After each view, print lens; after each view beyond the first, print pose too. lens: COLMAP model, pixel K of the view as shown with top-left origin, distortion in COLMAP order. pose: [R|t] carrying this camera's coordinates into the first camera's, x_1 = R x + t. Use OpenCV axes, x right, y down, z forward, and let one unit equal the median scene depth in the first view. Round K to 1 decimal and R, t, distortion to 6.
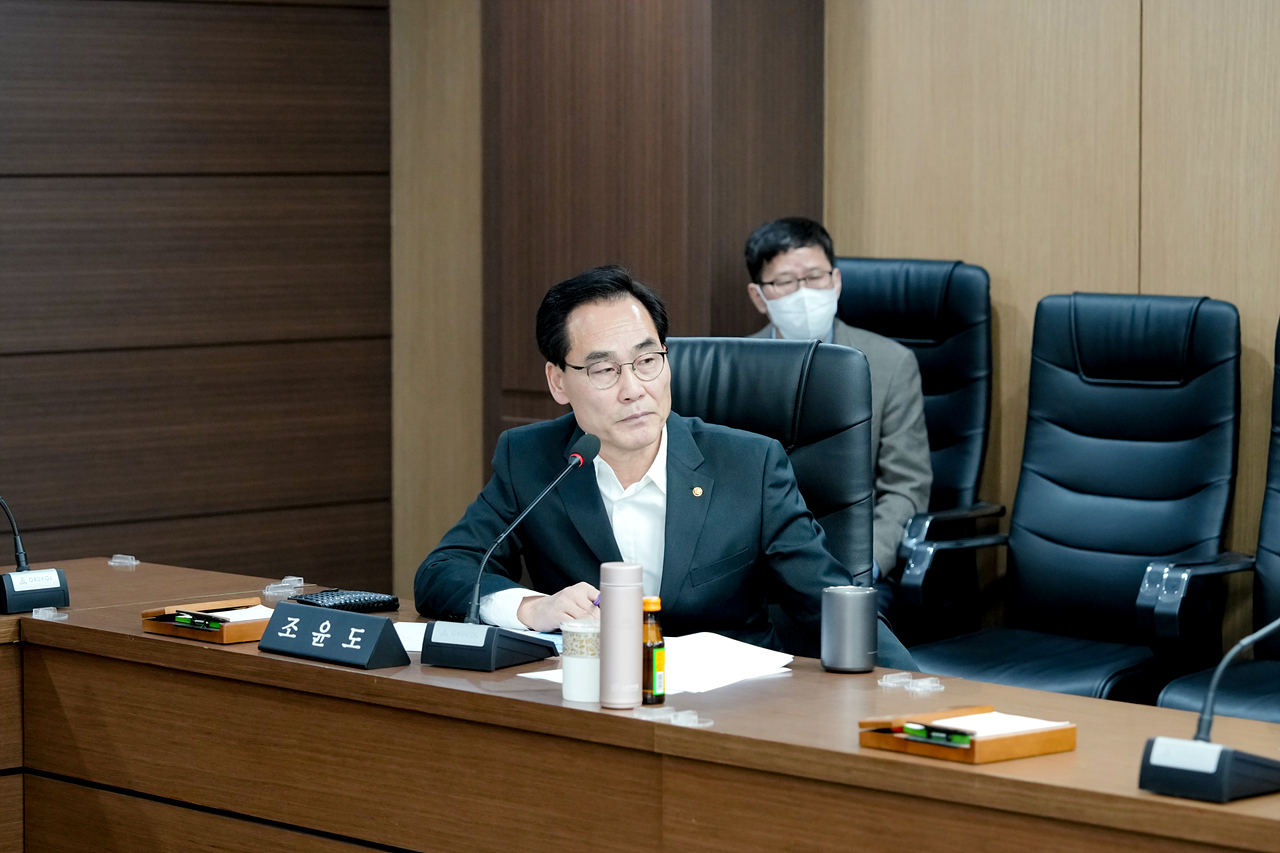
lens RADIAL K [[3970.5, 0, 576.5], [0, 3970.5, 378.2], [0, 0, 1]] dist [0.067053, 0.000000]
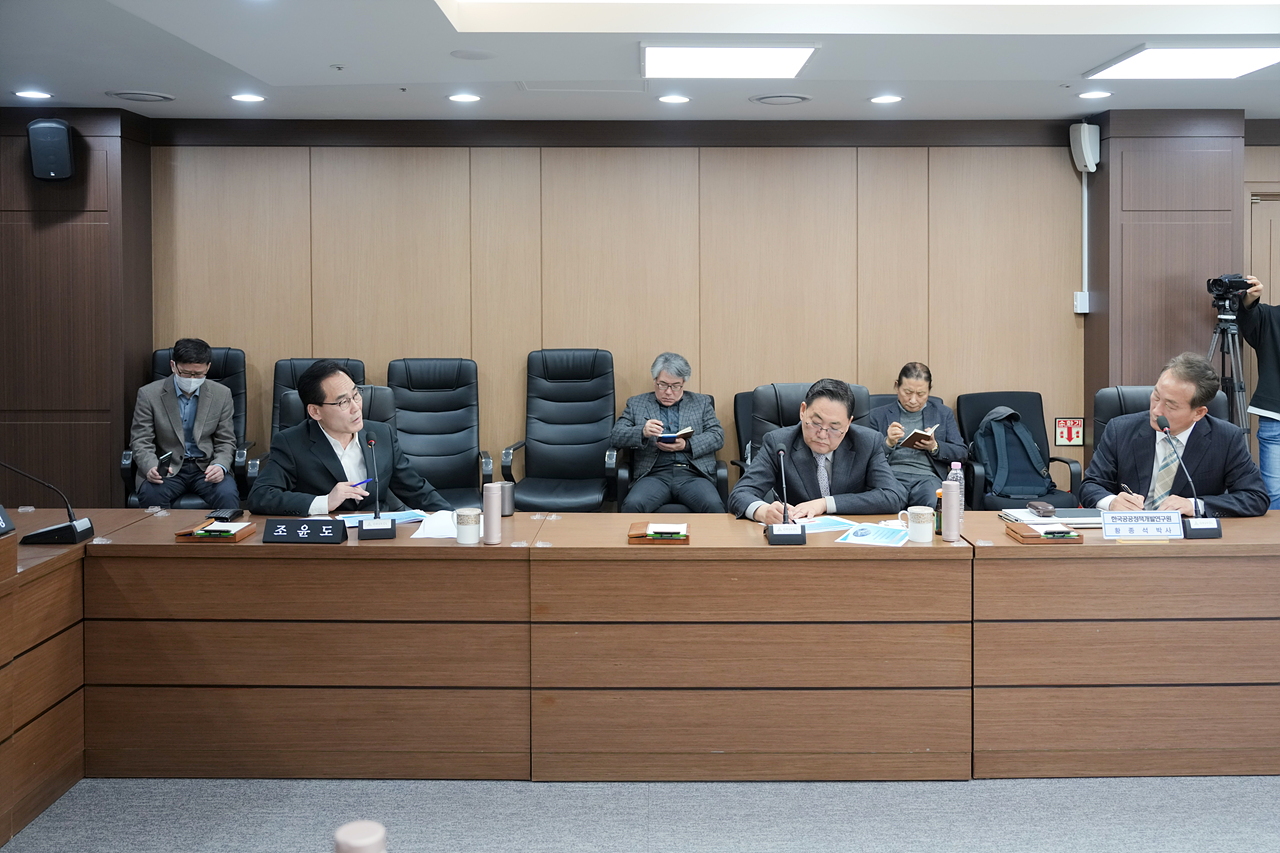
lens RADIAL K [[1177.8, 0, 642.1], [0, 1177.8, 420.1], [0, 0, 1]] dist [-0.013006, 0.000000]
pose [[0.677437, -0.079734, 0.731247, -0.388553], [0.046002, 0.996754, 0.066069, -0.029366], [-0.734141, -0.011119, 0.678906, 0.404847]]
